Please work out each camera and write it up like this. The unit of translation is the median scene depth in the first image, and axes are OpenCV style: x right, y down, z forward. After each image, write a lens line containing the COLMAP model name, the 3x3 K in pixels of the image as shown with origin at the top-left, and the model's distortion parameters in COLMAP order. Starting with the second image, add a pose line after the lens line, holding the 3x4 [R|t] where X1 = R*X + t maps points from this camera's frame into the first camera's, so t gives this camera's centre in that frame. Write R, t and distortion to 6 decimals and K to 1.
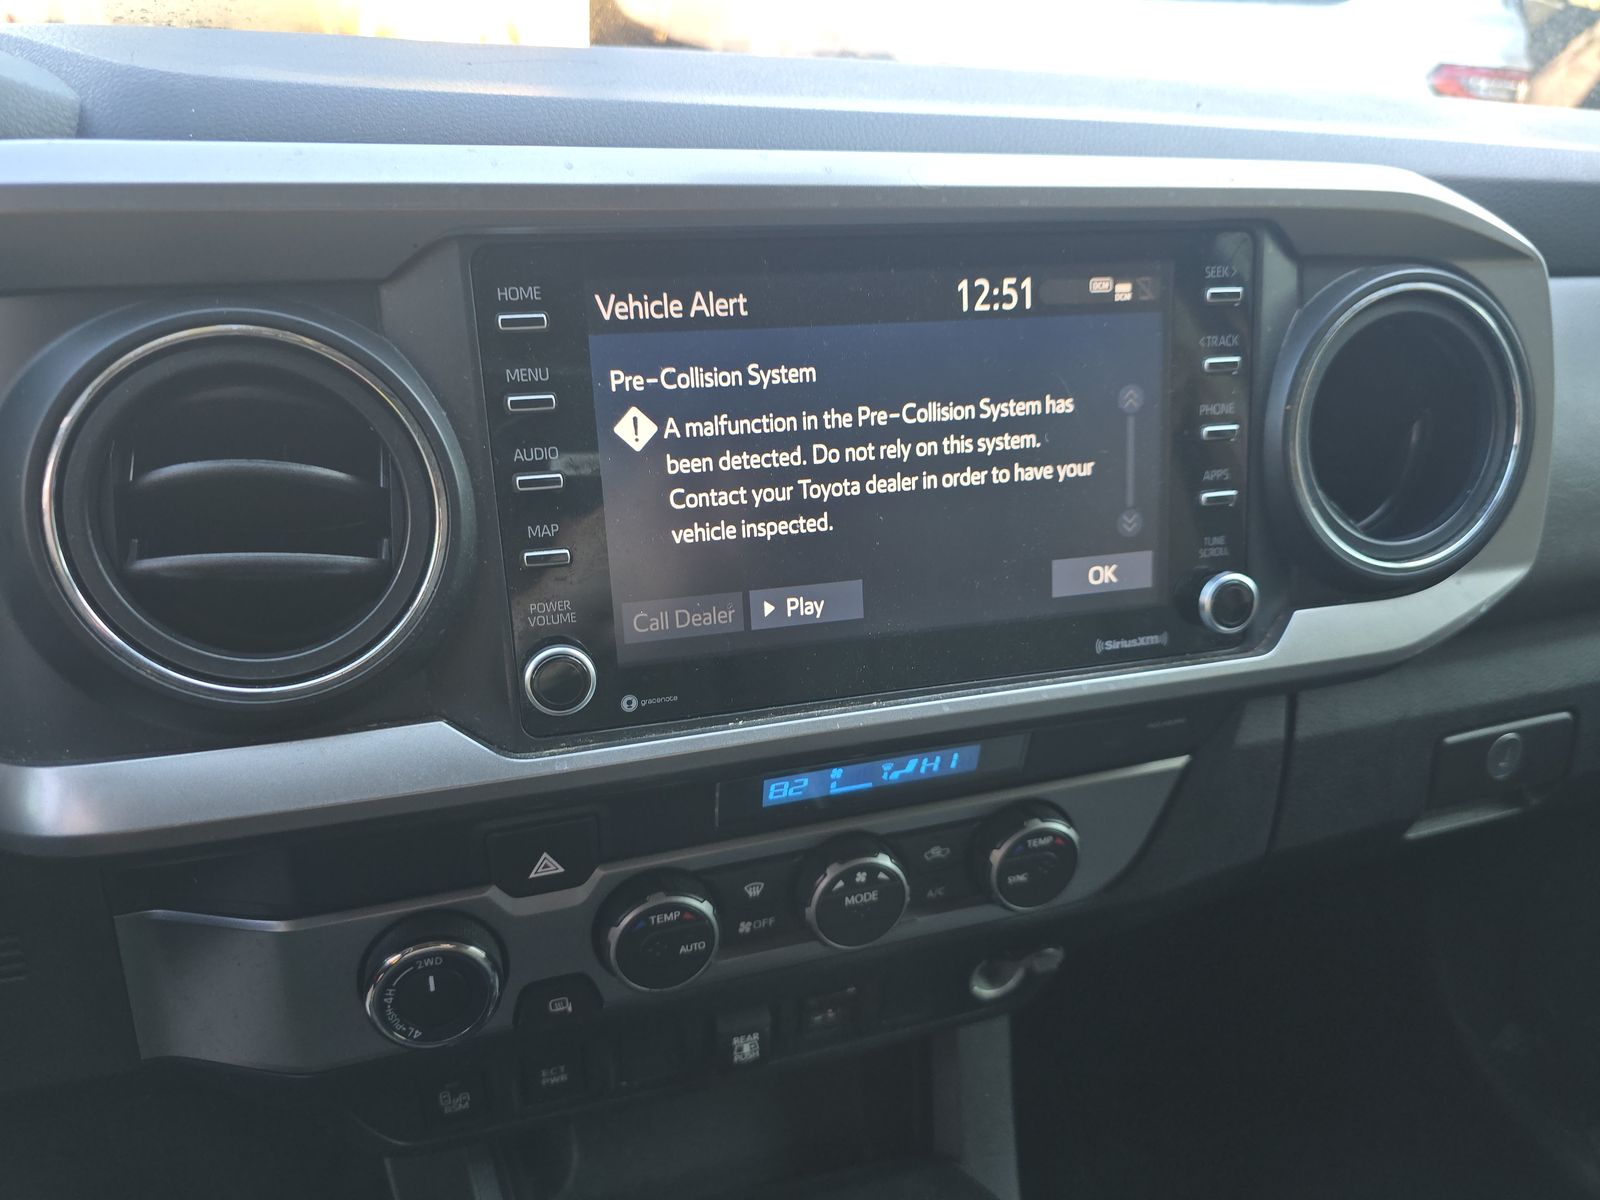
lens RADIAL K [[1063.9, 0, 799.2], [0, 1063.9, 603.3], [0, 0, 1]] dist [0.027039, -0.001939]
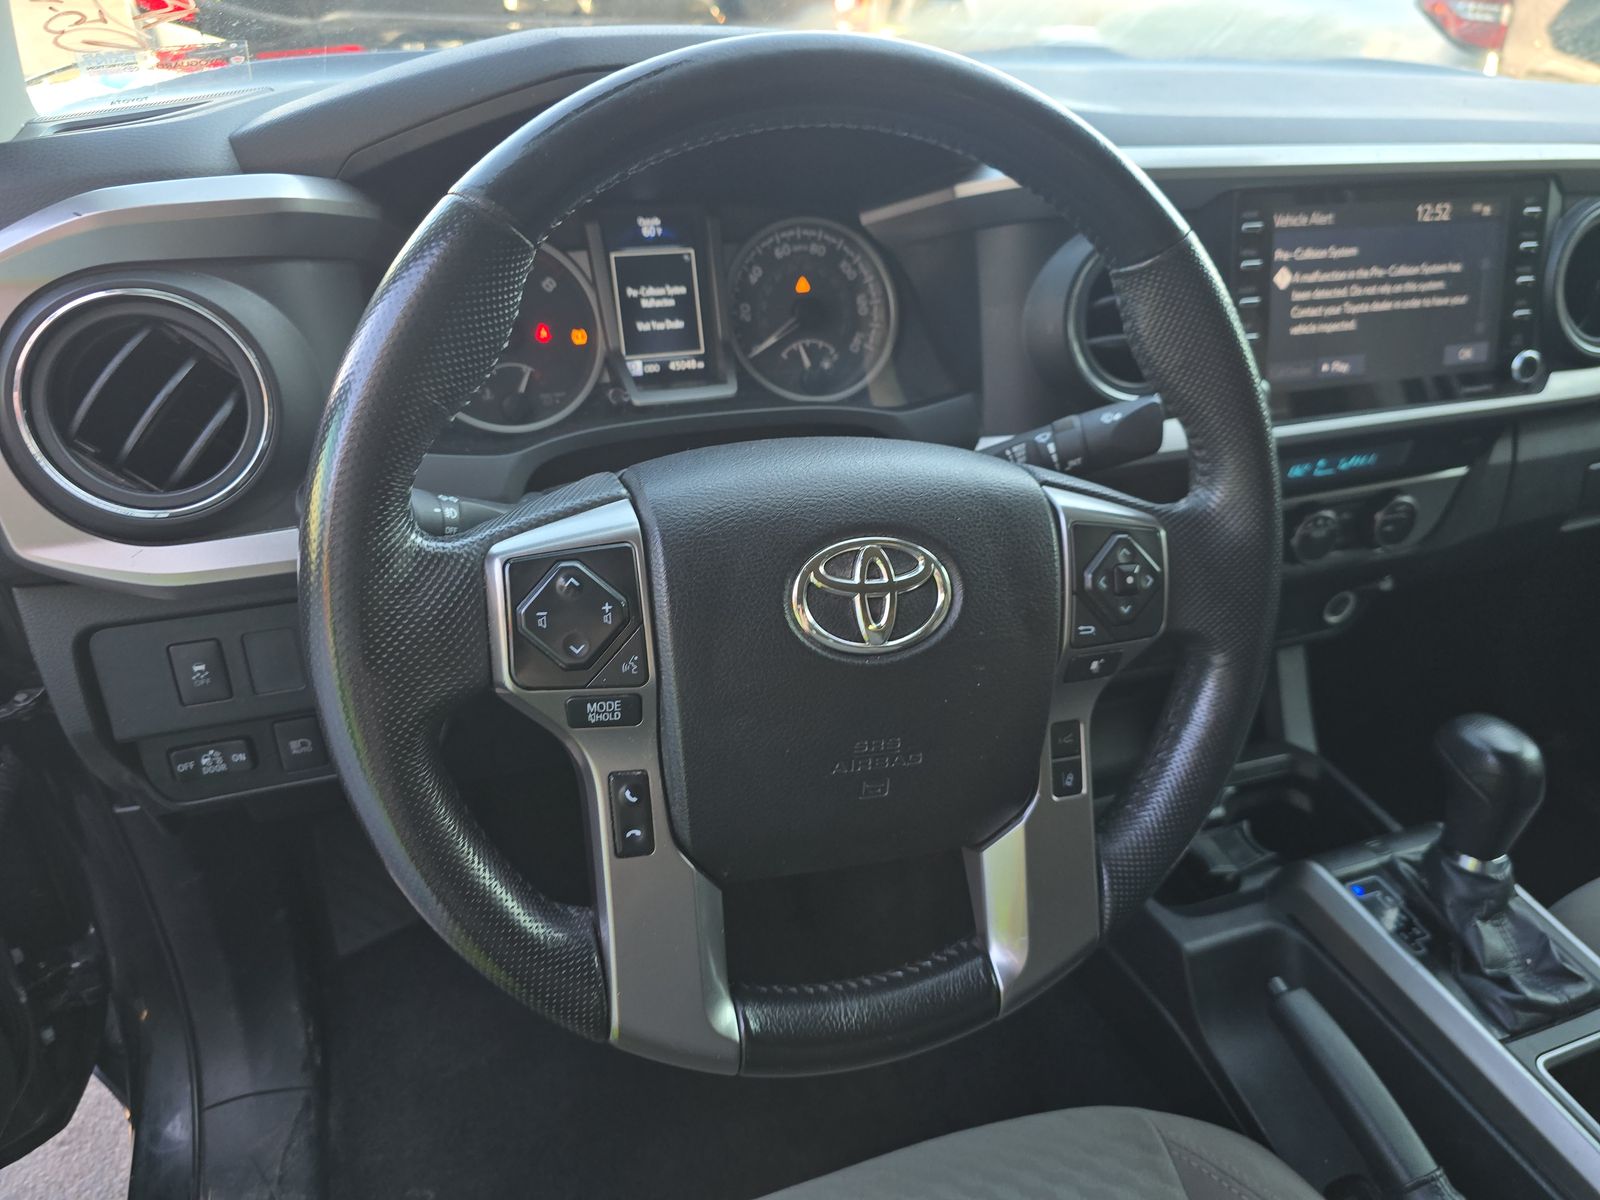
lens RADIAL K [[1063.9, 0, 798.8], [0, 1063.9, 601.1], [0, 0, 1]] dist [0.027039, -0.001939]
pose [[0.998513, -0.025933, 0.047956, -1.149243], [0.023659, 0.998596, 0.047396, 0.332413], [-0.049118, -0.046191, 0.997724, -1.050265]]
